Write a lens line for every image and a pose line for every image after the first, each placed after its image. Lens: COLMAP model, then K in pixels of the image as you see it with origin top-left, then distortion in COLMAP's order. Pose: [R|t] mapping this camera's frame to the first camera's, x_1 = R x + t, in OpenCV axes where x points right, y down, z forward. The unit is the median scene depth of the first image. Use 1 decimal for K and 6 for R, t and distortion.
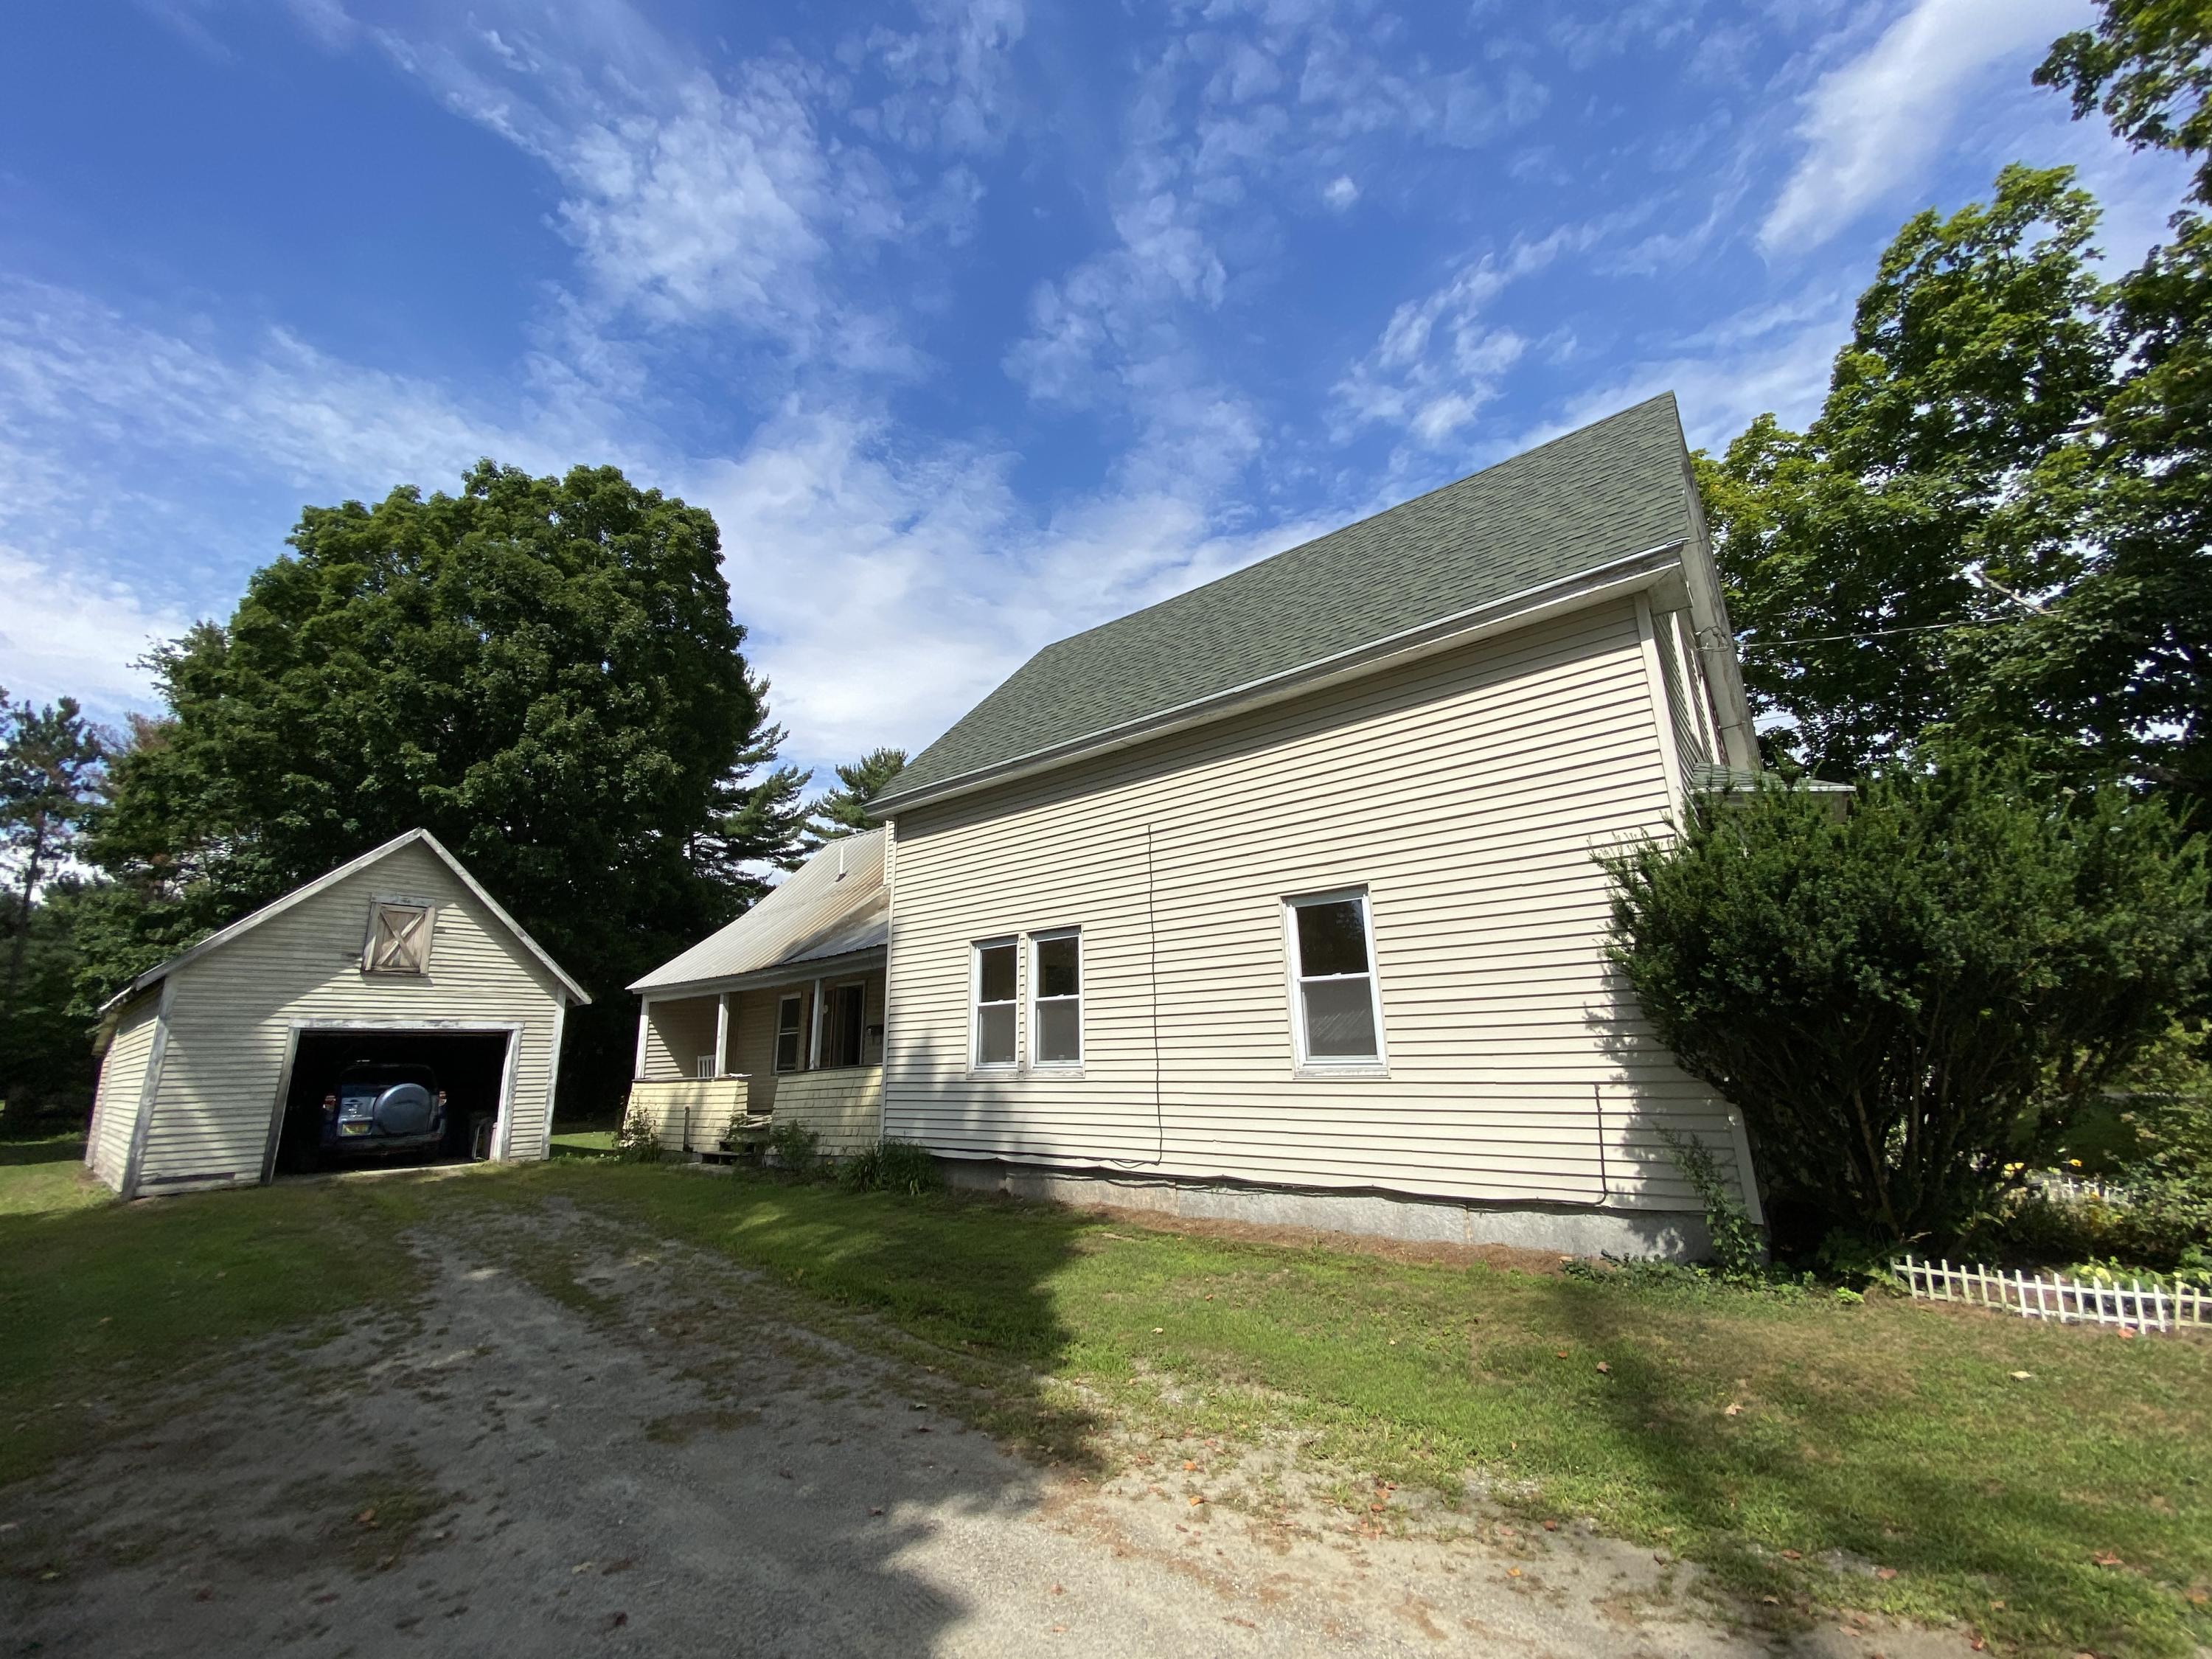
lens RADIAL K [[889.9, 0, 1120.2], [0, 889.9, 828.8], [0, 0, 1]] dist [0.015822, -0.019117]
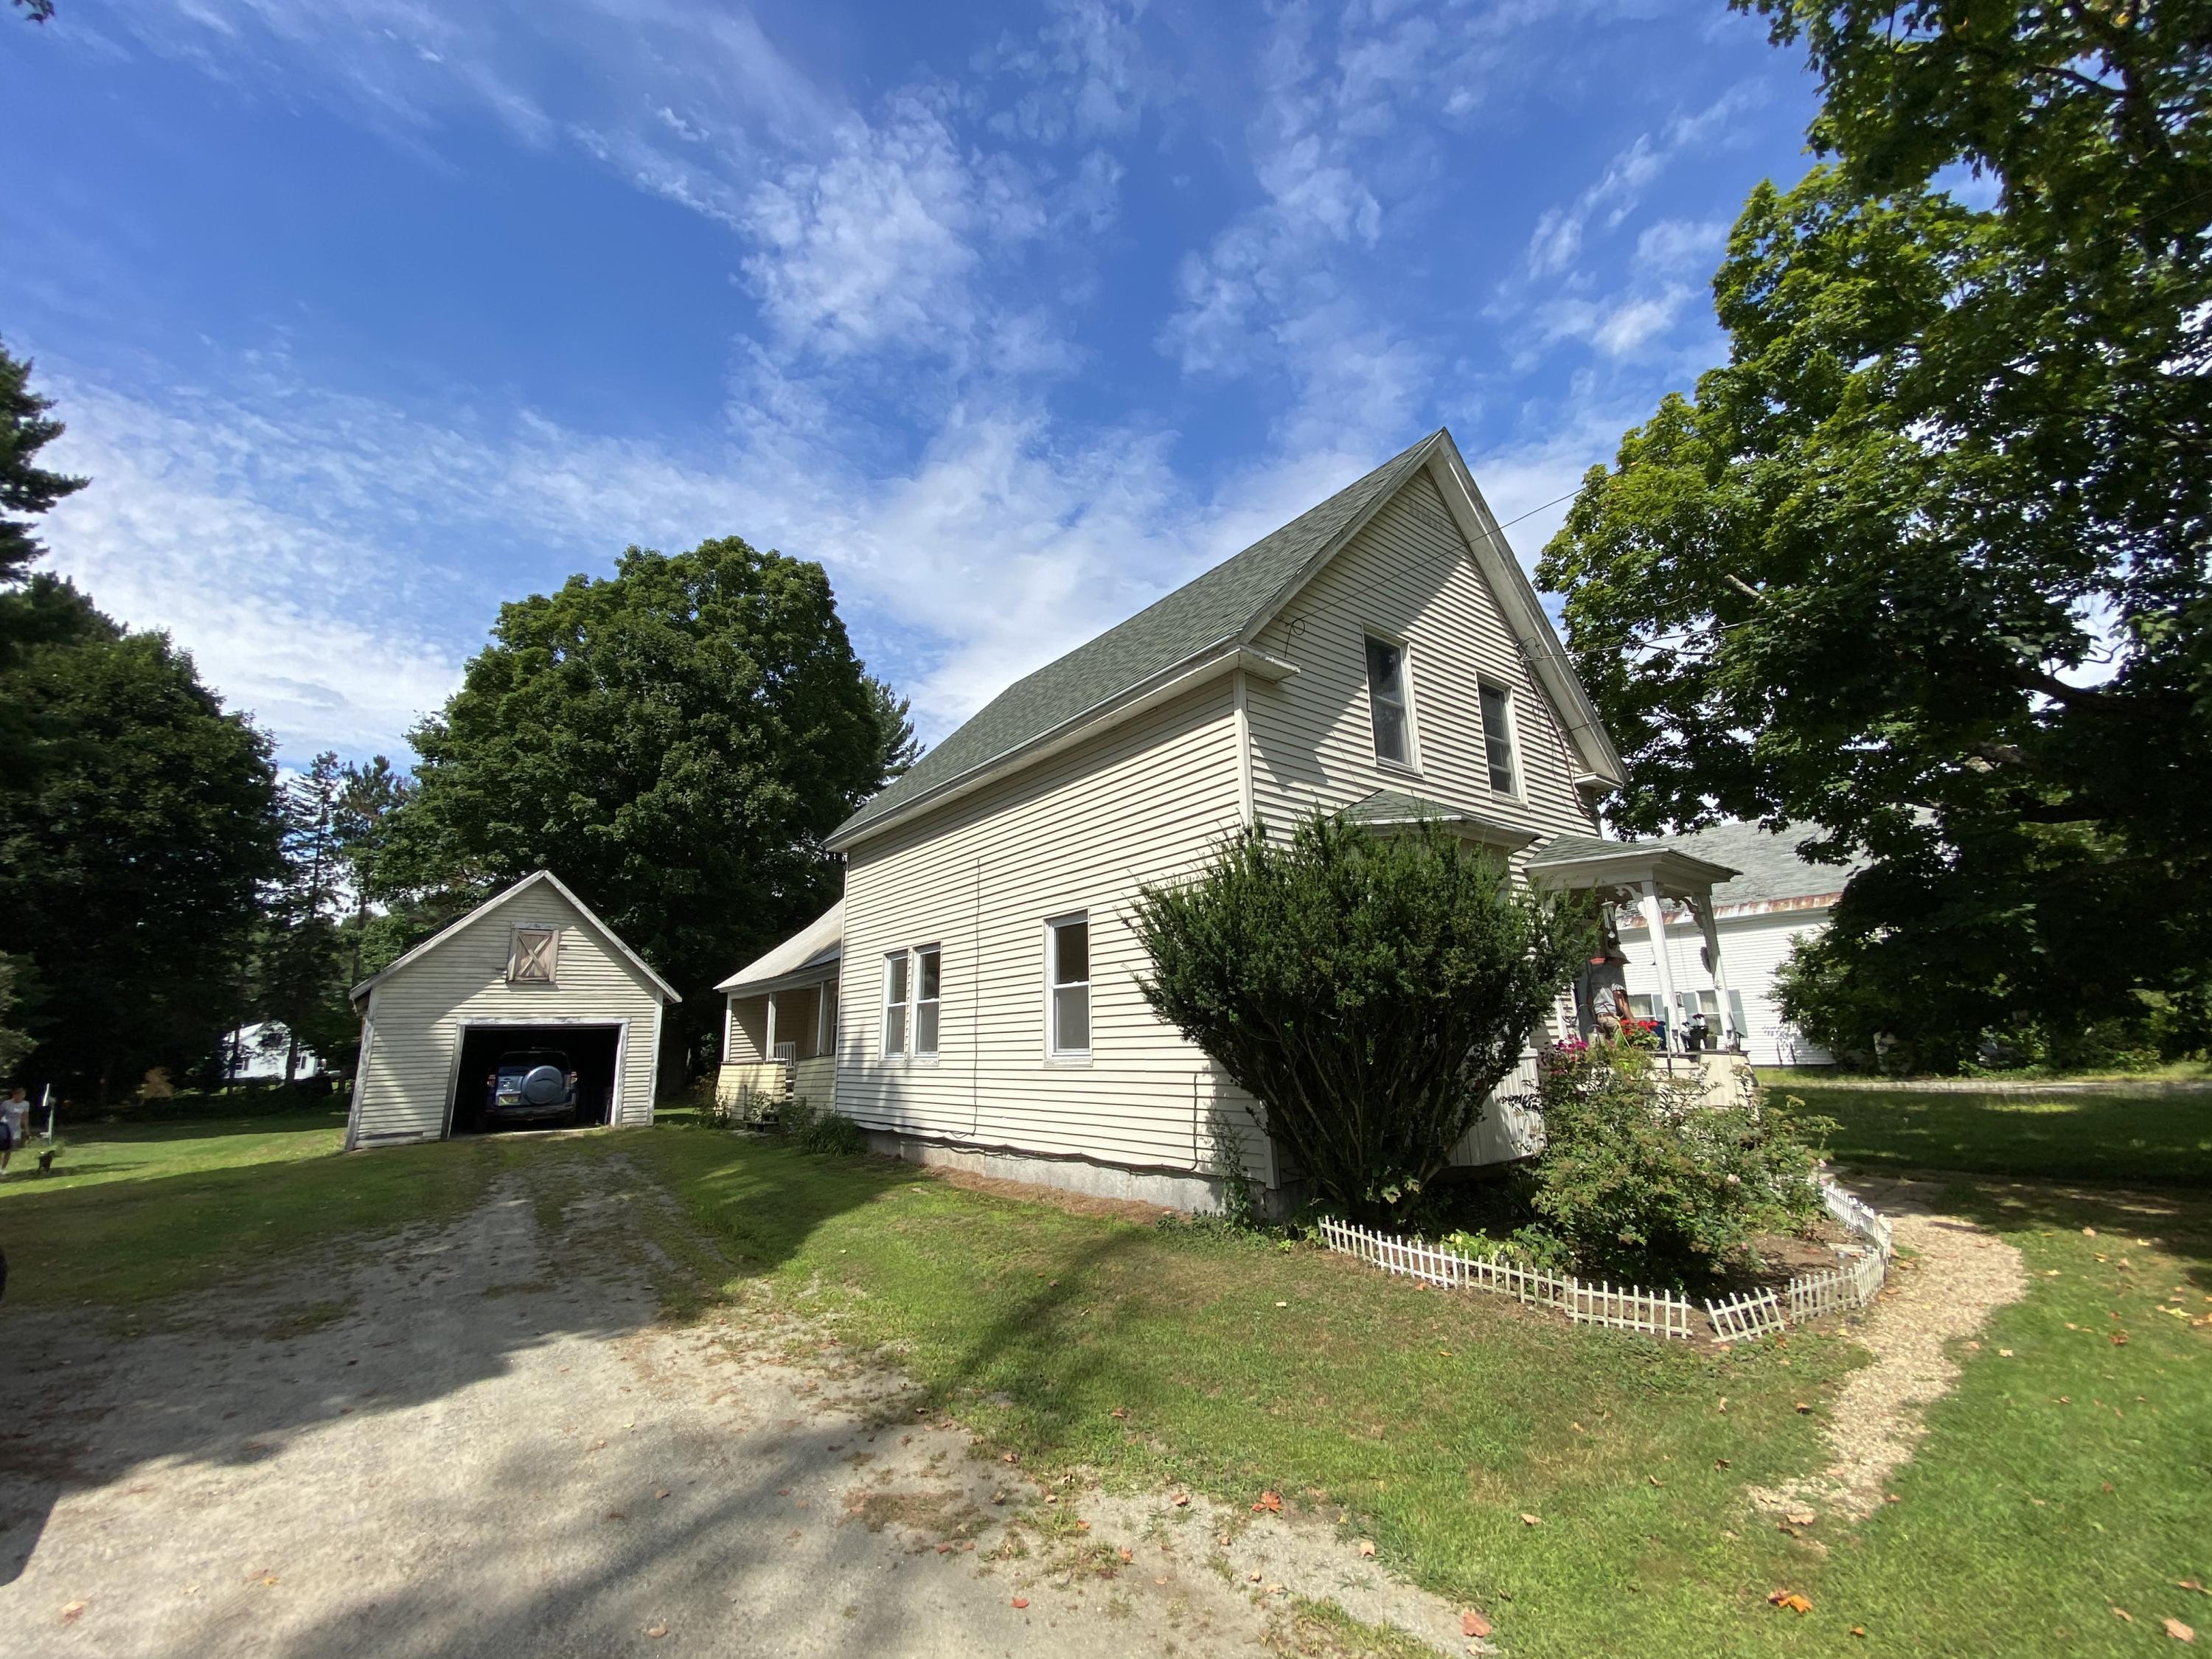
lens RADIAL K [[903.4, 0, 1104.9], [0, 903.4, 824.8], [0, 0, 1]] dist [0.026432, -0.022794]
pose [[0.973458, -0.050638, -0.223193, 0.196388], [0.054173, 0.998484, 0.009742, -0.022297], [0.222362, -0.021574, 0.974725, -0.069409]]
